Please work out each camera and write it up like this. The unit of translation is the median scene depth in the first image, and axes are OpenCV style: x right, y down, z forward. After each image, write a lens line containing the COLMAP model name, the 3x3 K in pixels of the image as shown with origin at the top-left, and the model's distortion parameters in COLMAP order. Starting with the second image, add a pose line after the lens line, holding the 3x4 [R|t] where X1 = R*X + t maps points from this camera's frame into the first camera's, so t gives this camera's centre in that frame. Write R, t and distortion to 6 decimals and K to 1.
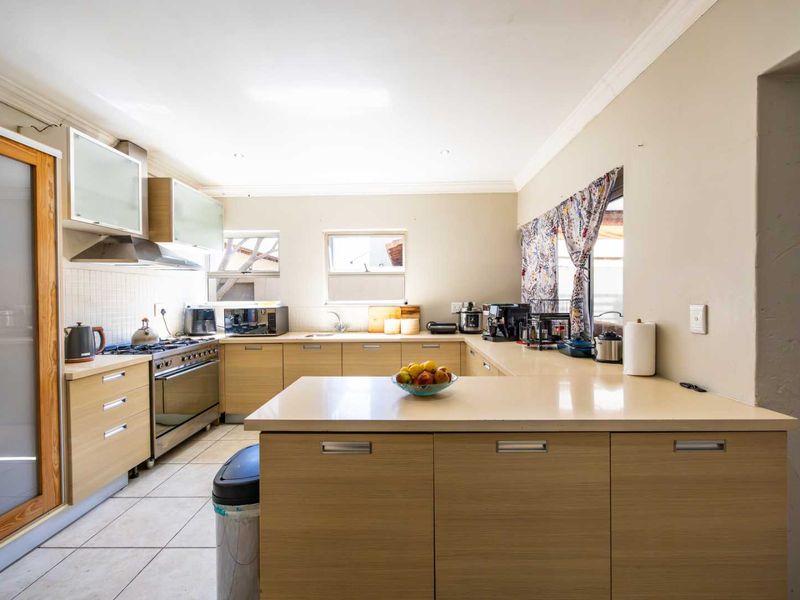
lens RADIAL K [[341.6, 0, 401.5], [0, 341.6, 299.6], [0, 0, 1]] dist [-0.003393, 0.000610]
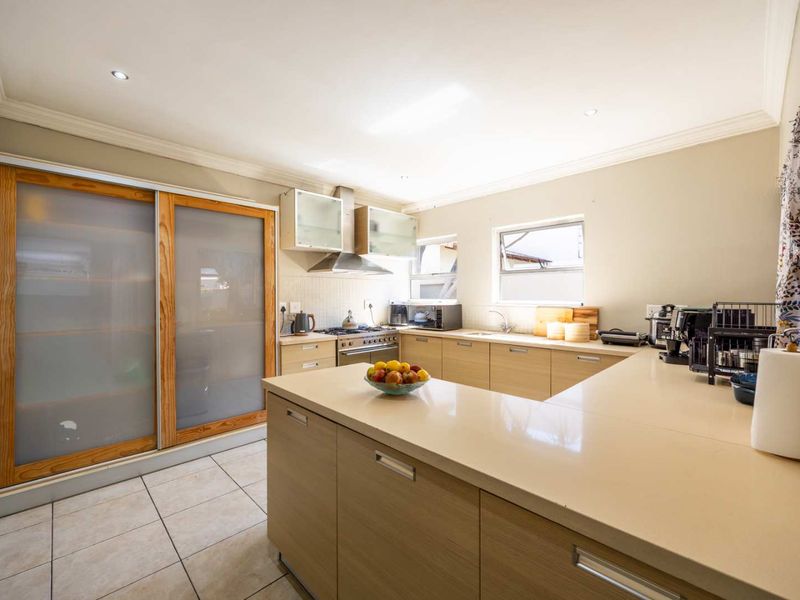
lens RADIAL K [[341.6, 0, 401.6], [0, 341.6, 298.4], [0, 0, 1]] dist [-0.003393, 0.000610]
pose [[0.718127, 0.012377, -0.695802, 0.338721], [-0.012758, 0.999908, 0.004618, -0.002397], [0.695795, 0.005561, 0.718219, 0.128726]]
